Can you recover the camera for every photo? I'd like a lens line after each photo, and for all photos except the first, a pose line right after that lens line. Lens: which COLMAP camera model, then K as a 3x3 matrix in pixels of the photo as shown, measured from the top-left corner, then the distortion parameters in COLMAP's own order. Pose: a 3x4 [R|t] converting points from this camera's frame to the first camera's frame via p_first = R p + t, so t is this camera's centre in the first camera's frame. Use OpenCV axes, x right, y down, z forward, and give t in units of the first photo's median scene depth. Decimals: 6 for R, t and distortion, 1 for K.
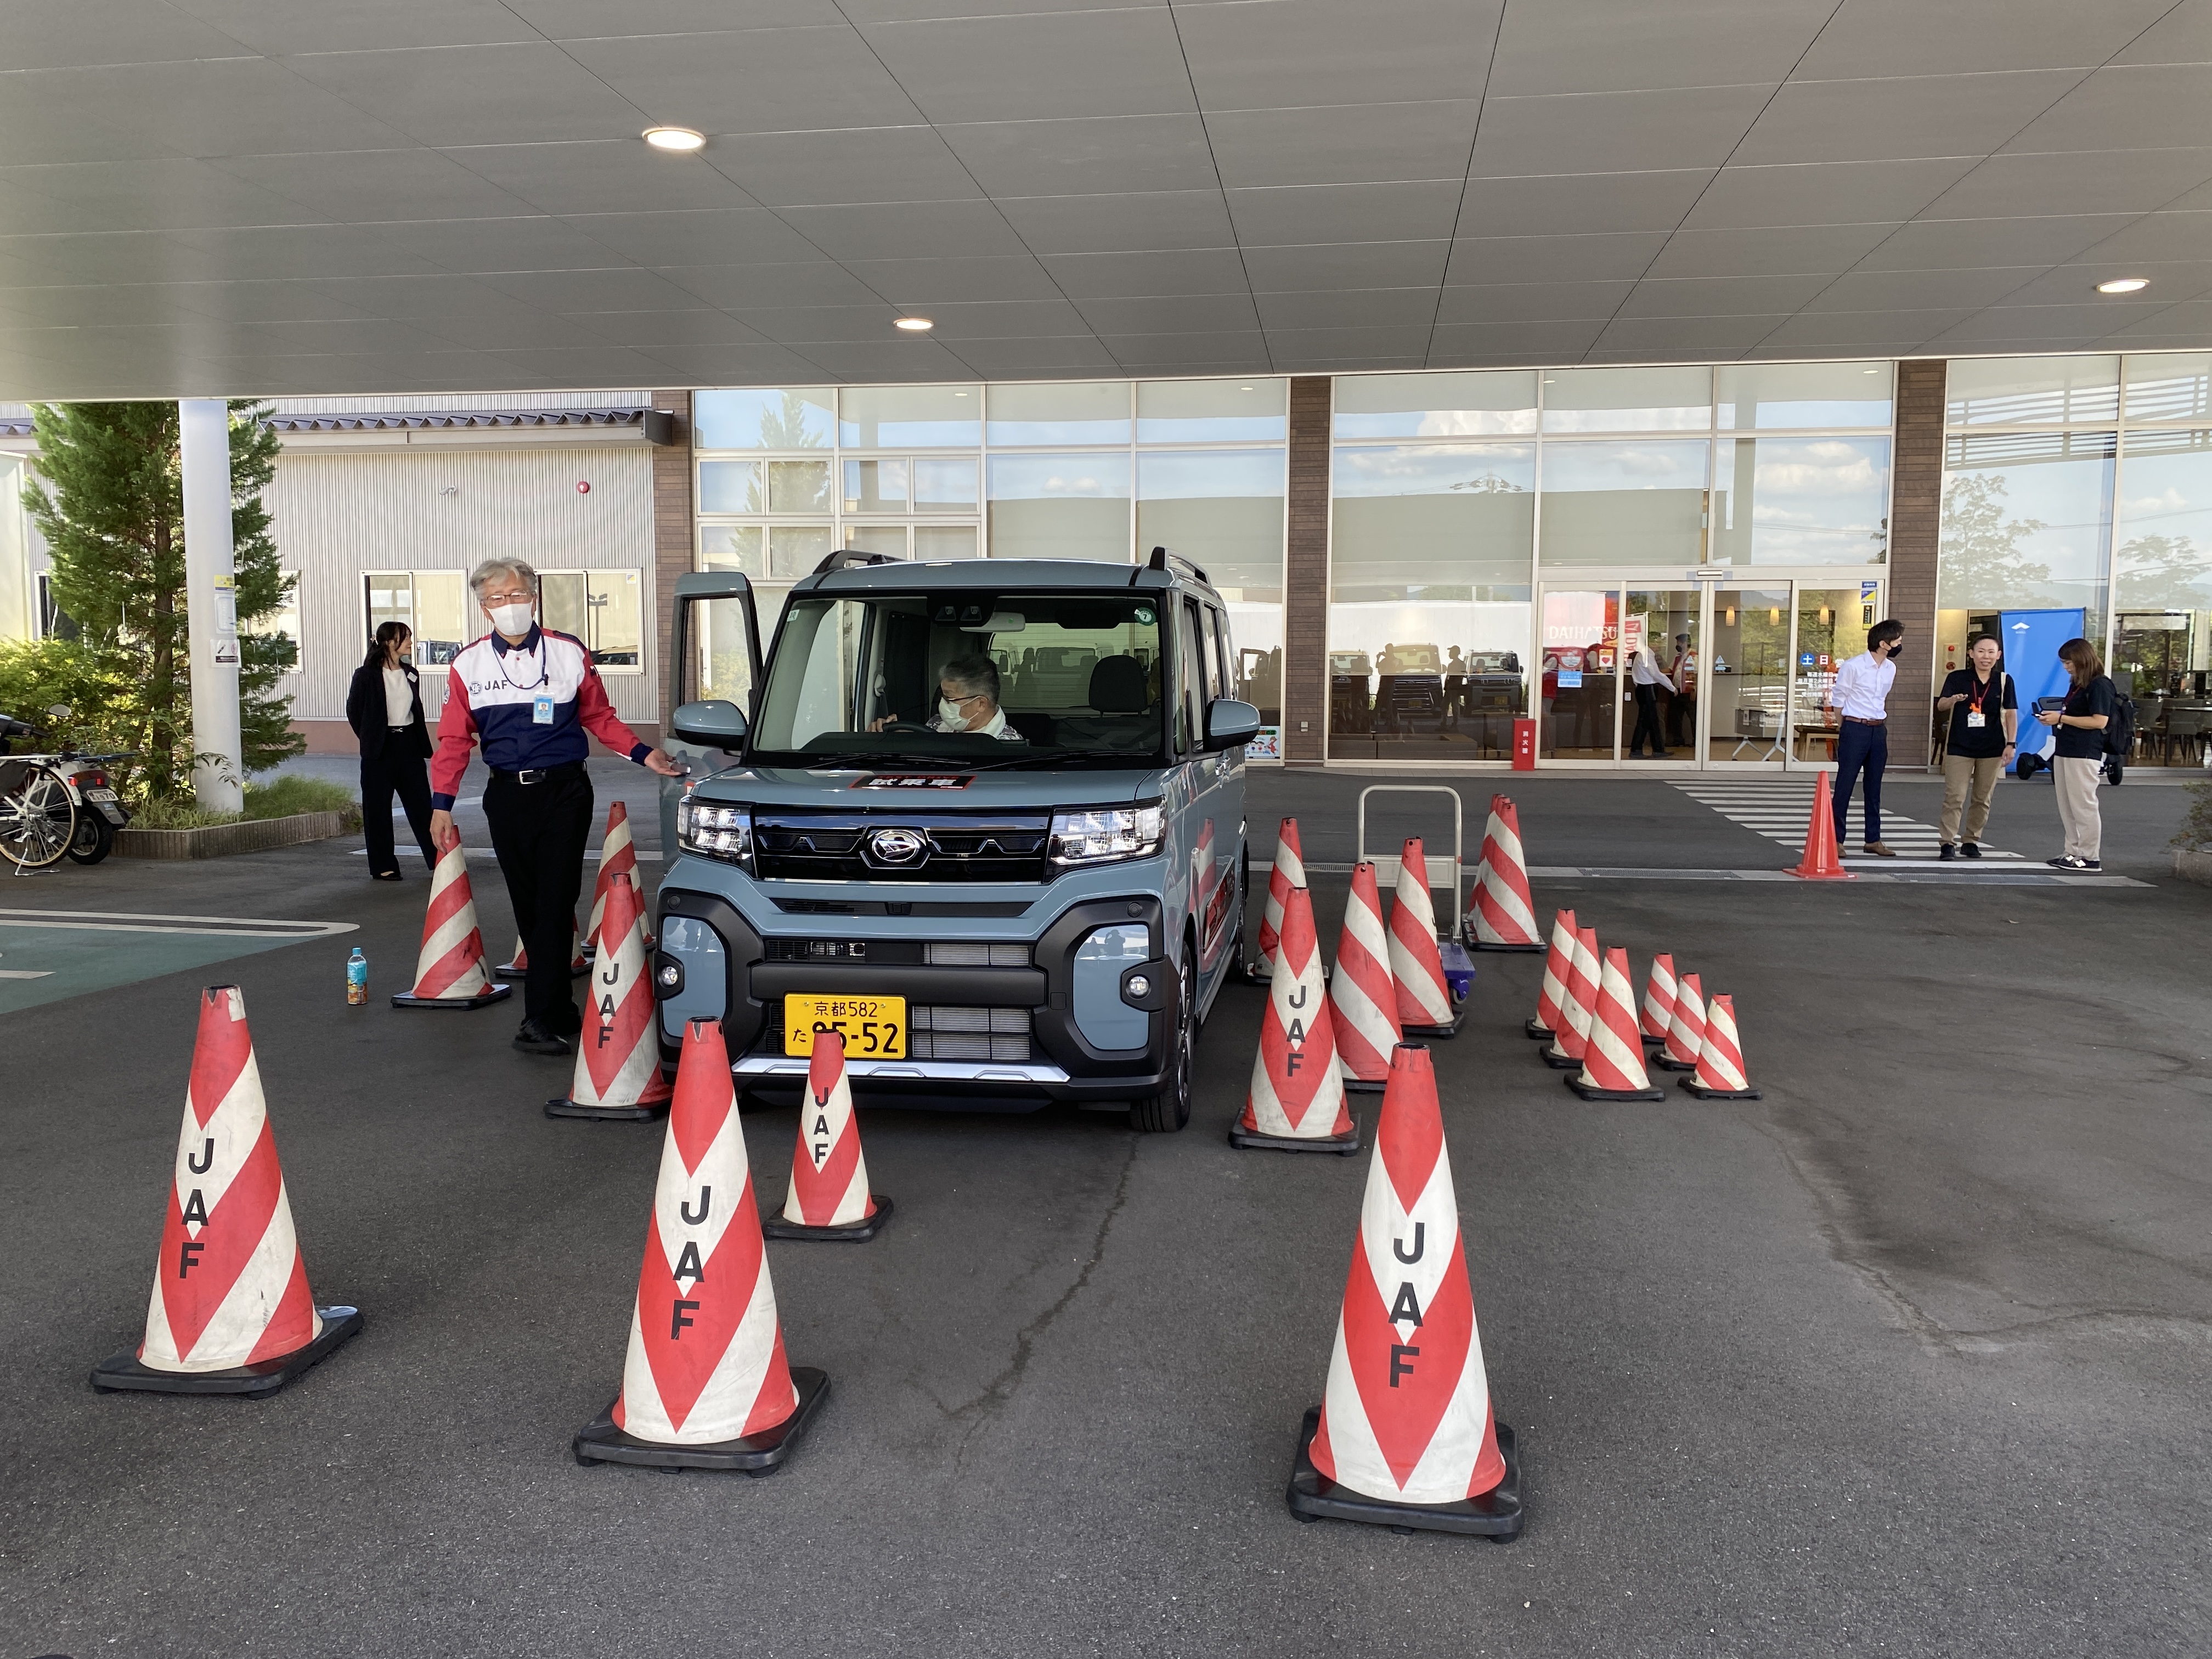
lens RADIAL K [[1669.6, 0, 1105.9], [0, 1669.6, 756.0], [0, 0, 1]] dist [0.007457, -0.006063]
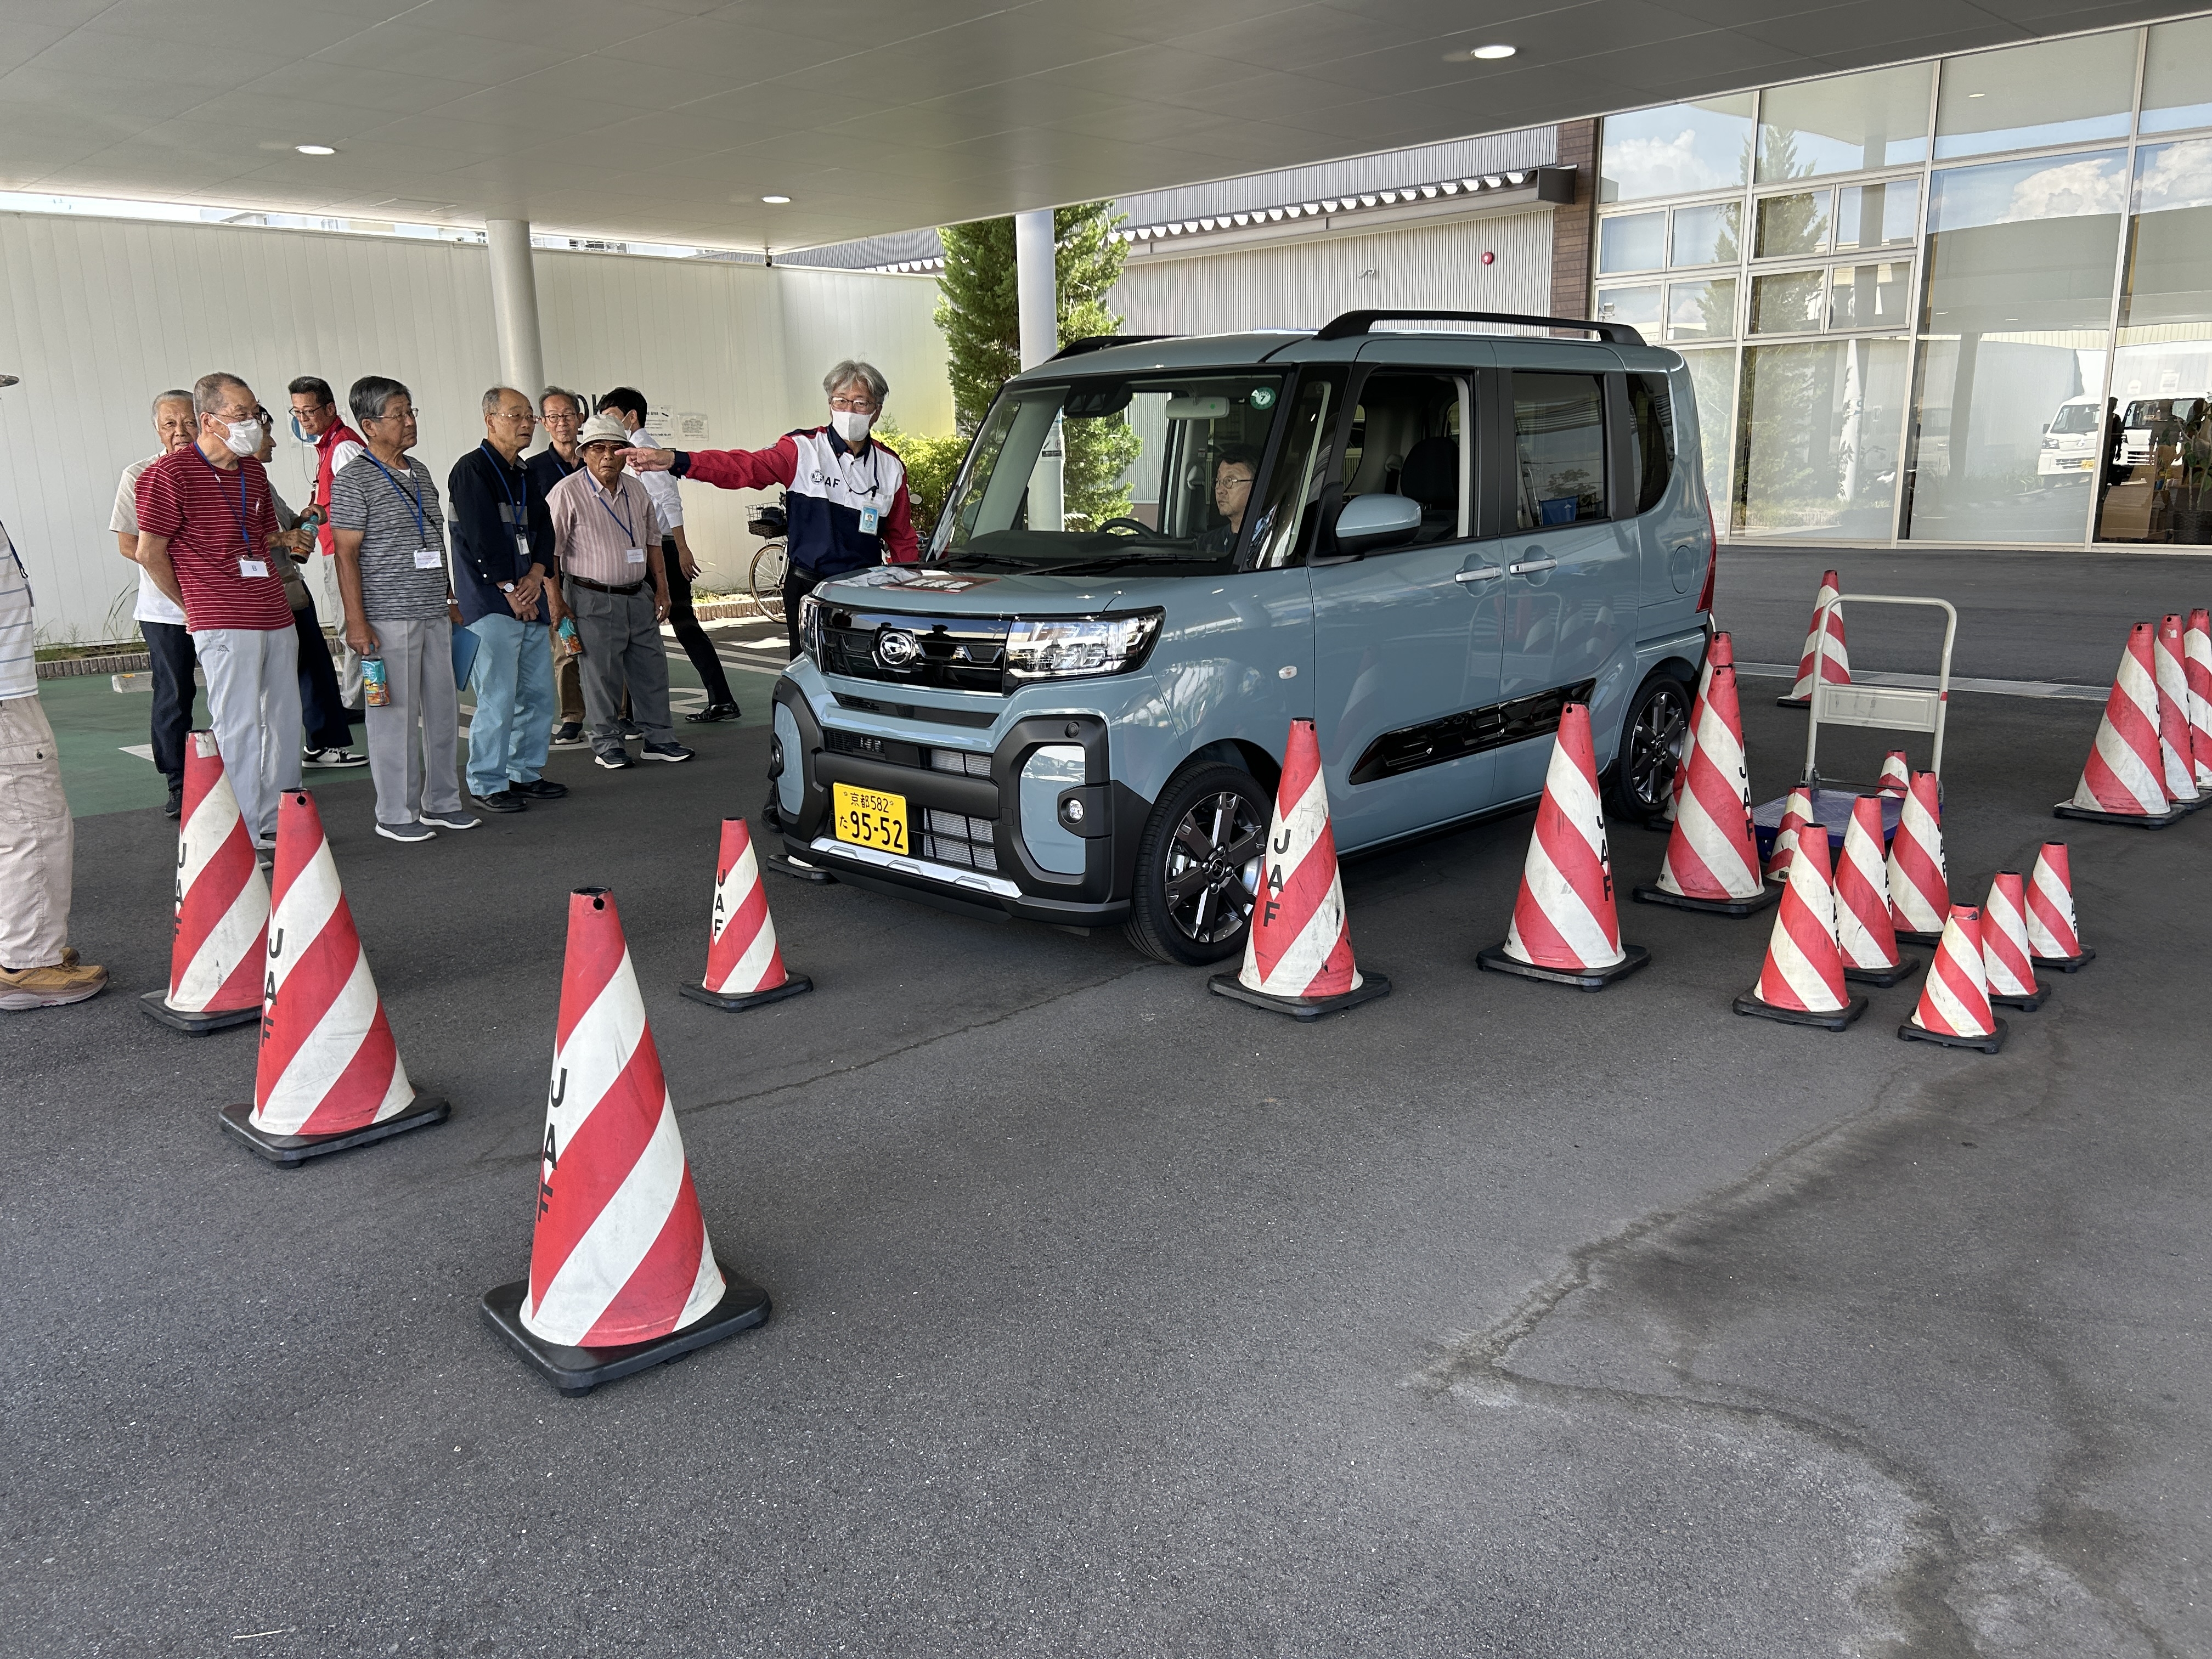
lens RADIAL K [[1657.7, 0, 1106.0], [0, 1657.7, 829.5], [0, 0, 1]] dist [-0.000693, 0.002720]
pose [[0.811912, 0.111411, -0.573050, 0.573021], [-0.007983, 0.983647, 0.179929, -0.021479], [0.583725, -0.141512, 0.799524, 0.249791]]
